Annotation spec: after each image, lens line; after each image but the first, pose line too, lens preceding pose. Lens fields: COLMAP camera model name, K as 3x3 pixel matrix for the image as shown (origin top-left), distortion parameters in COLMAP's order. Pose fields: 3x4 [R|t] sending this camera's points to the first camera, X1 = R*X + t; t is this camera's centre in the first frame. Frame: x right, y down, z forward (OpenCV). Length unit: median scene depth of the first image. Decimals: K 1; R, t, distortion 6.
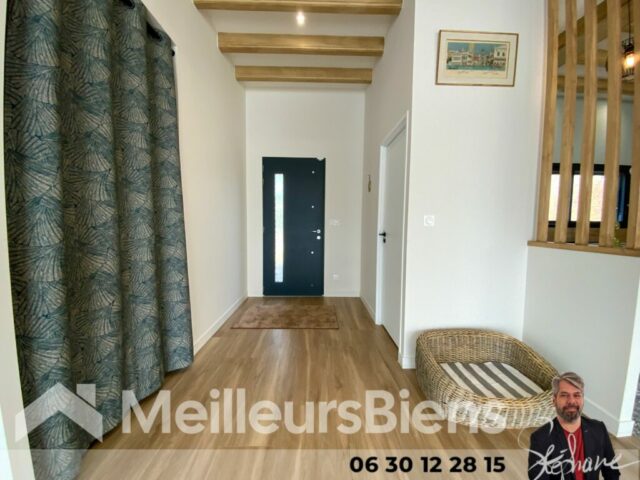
lens RADIAL K [[261.0, 0, 322.6], [0, 261.0, 240.0], [0, 0, 1]] dist [0.009199, -0.010254]
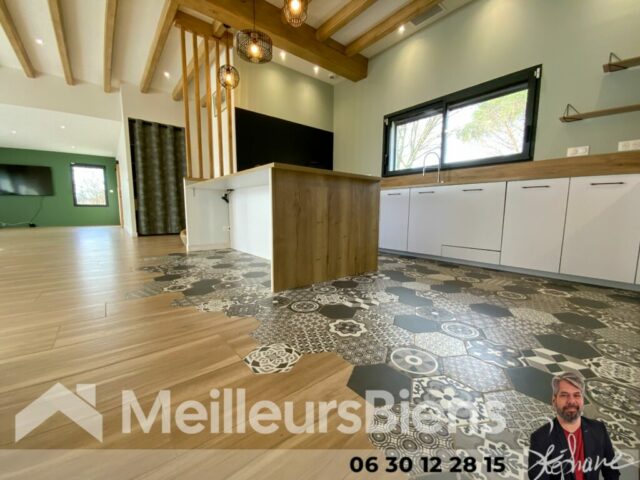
lens RADIAL K [[261.0, 0, 319.7], [0, 261.0, 241.1], [0, 0, 1]] dist [0.009199, -0.010254]
pose [[0.624662, 0.085931, -0.776153, 2.911054], [-0.049402, 0.996285, 0.070543, 0.295835], [0.779331, -0.005722, 0.626586, 0.244741]]
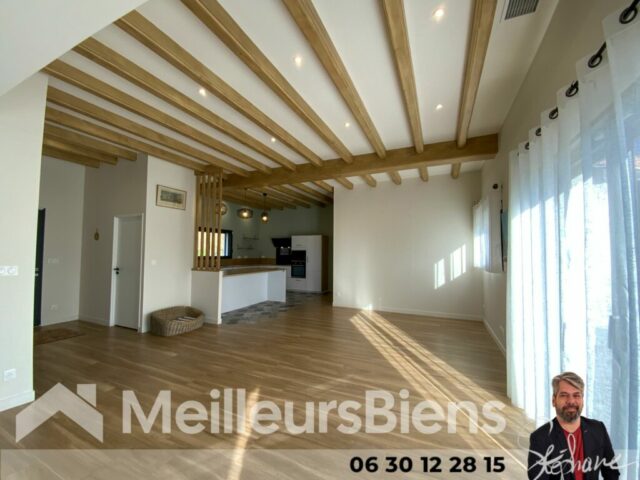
lens RADIAL K [[261.0, 0, 315.4], [0, 261.0, 245.1], [0, 0, 1]] dist [0.009199, -0.010254]
pose [[0.433568, 0.017907, 0.900943, -1.077459], [0.052358, 0.997613, -0.045025, -0.049329], [-0.899598, 0.066693, 0.431596, -1.309134]]
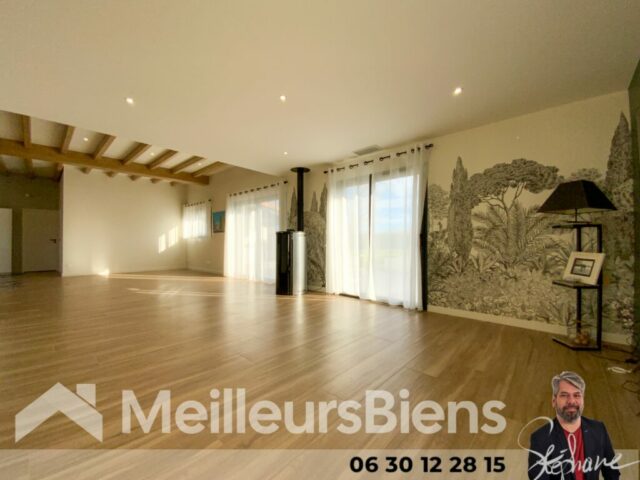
lens RADIAL K [[261.0, 0, 320.2], [0, 261.0, 241.6], [0, 0, 1]] dist [0.009199, -0.010254]
pose [[-0.729593, -0.009010, 0.683822, -3.097517], [0.032216, 0.998350, 0.047526, 0.046176], [-0.683122, 0.056705, -0.728100, 0.182690]]
